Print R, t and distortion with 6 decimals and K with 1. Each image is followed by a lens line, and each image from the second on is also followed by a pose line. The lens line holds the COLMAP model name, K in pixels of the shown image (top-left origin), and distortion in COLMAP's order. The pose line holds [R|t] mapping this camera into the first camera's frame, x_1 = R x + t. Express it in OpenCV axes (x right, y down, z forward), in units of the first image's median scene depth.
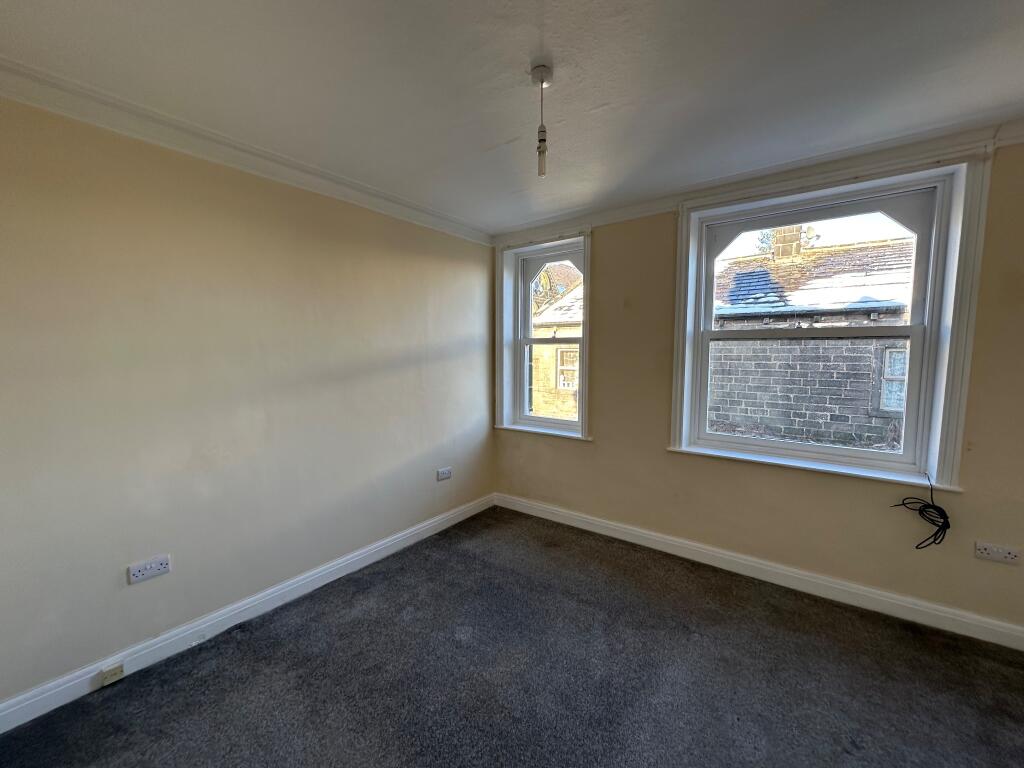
lens RADIAL K [[406.3, 0, 510.4], [0, 406.3, 382.5], [0, 0, 1]] dist [-0.004302, 0.000768]
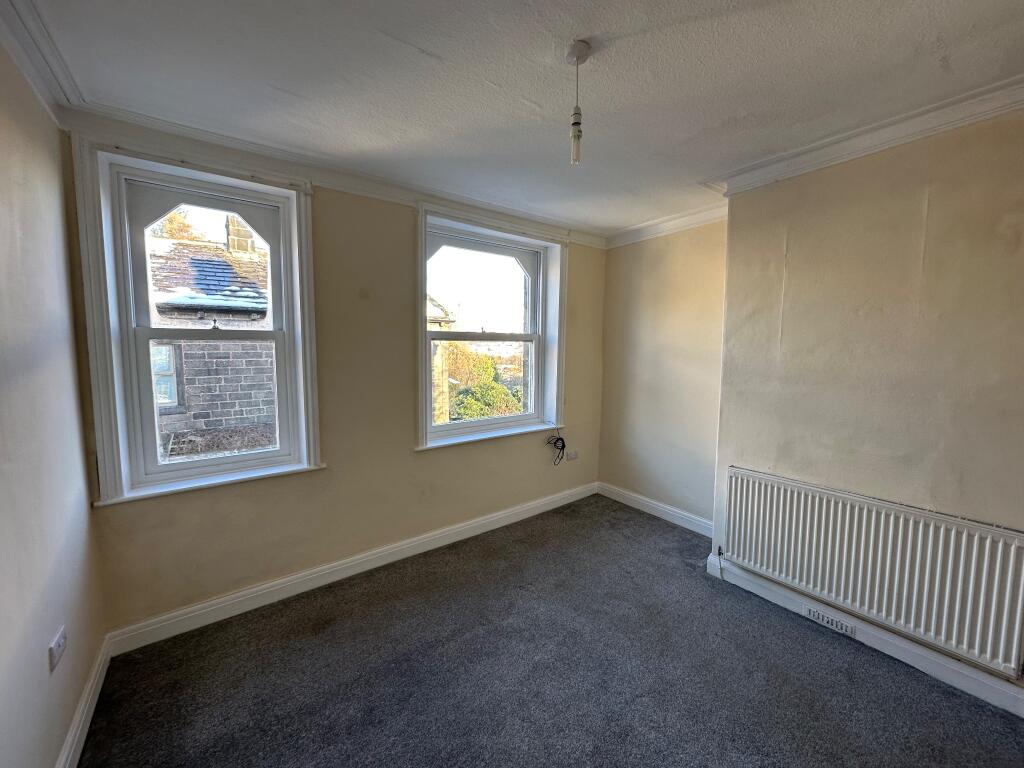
lens RADIAL K [[406.3, 0, 515.2], [0, 406.3, 382.4], [0, 0, 1]] dist [-0.004302, 0.000768]
pose [[0.270239, -0.082506, 0.959252, -0.398041], [0.073113, 0.995203, 0.065001, -0.037184], [-0.960013, 0.052568, 0.274975, 0.407913]]
